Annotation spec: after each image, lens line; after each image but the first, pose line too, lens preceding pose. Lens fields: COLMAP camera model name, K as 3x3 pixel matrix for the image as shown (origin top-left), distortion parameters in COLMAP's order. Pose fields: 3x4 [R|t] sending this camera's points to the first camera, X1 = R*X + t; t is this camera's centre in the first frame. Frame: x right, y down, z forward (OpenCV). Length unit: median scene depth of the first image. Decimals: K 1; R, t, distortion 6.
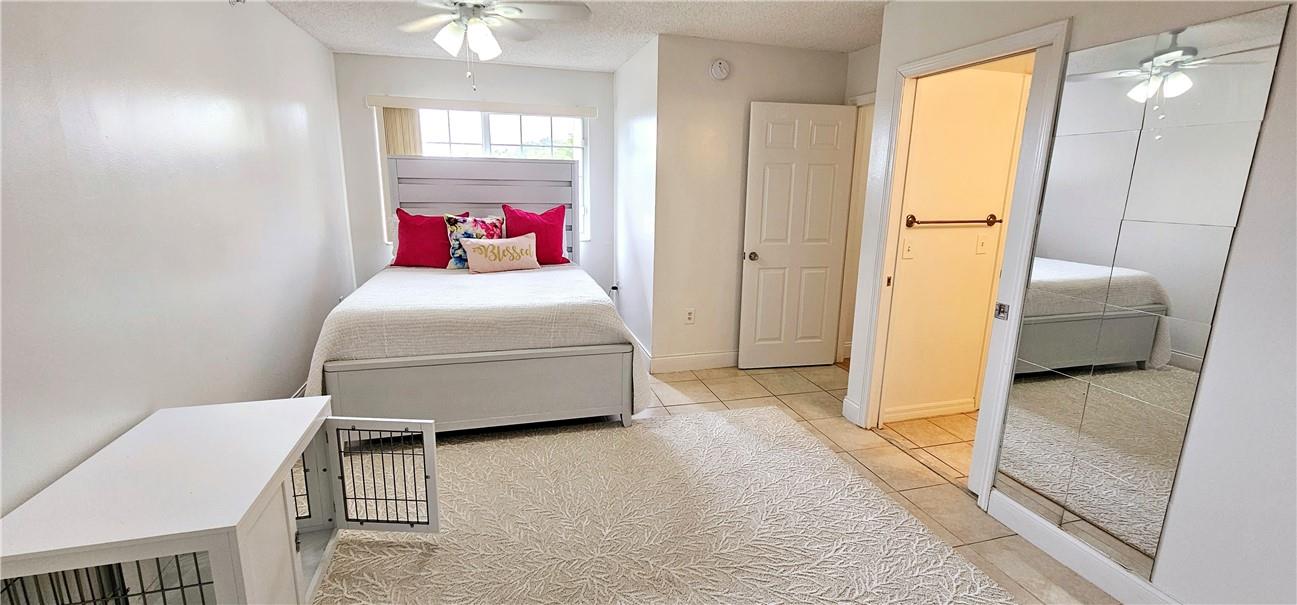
lens RADIAL K [[523.6, 0, 649.6], [0, 523.6, 294.5], [0, 0, 1]] dist [-0.001181, 0.000444]
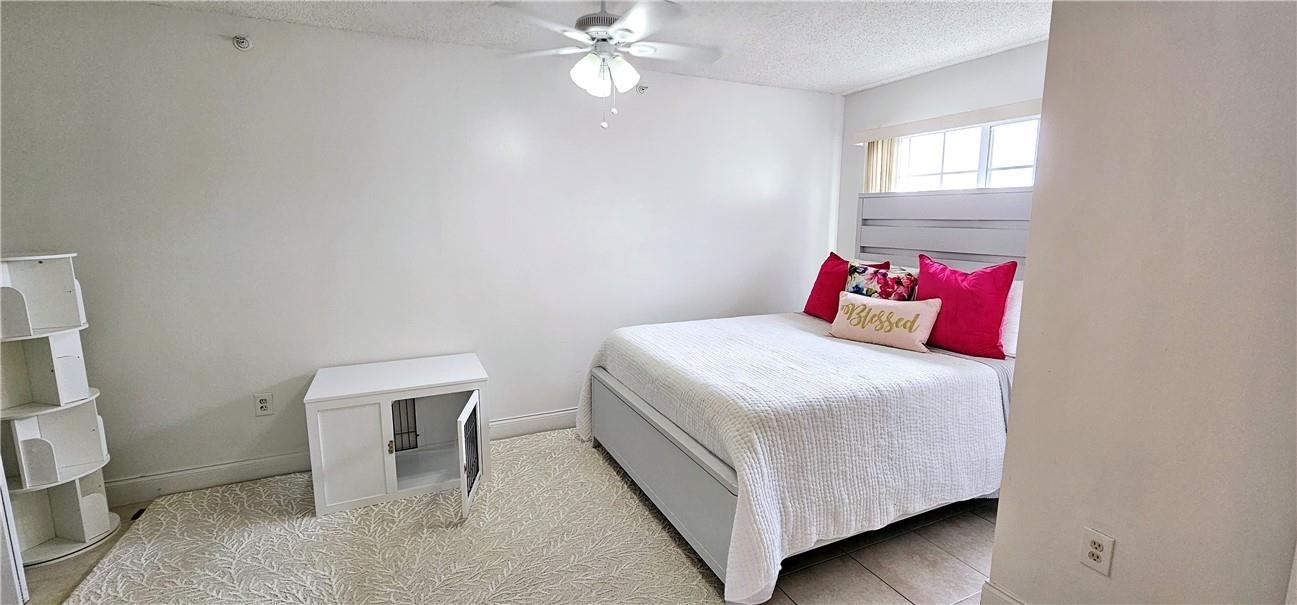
lens RADIAL K [[523.6, 0, 649.6], [0, 523.6, 294.5], [0, 0, 1]] dist [-0.001181, 0.000444]
pose [[0.161483, 0.128670, -0.978451, 0.370136], [-0.202238, 0.974737, 0.094804, -0.113527], [0.965931, 0.182571, 0.183426, 0.532135]]
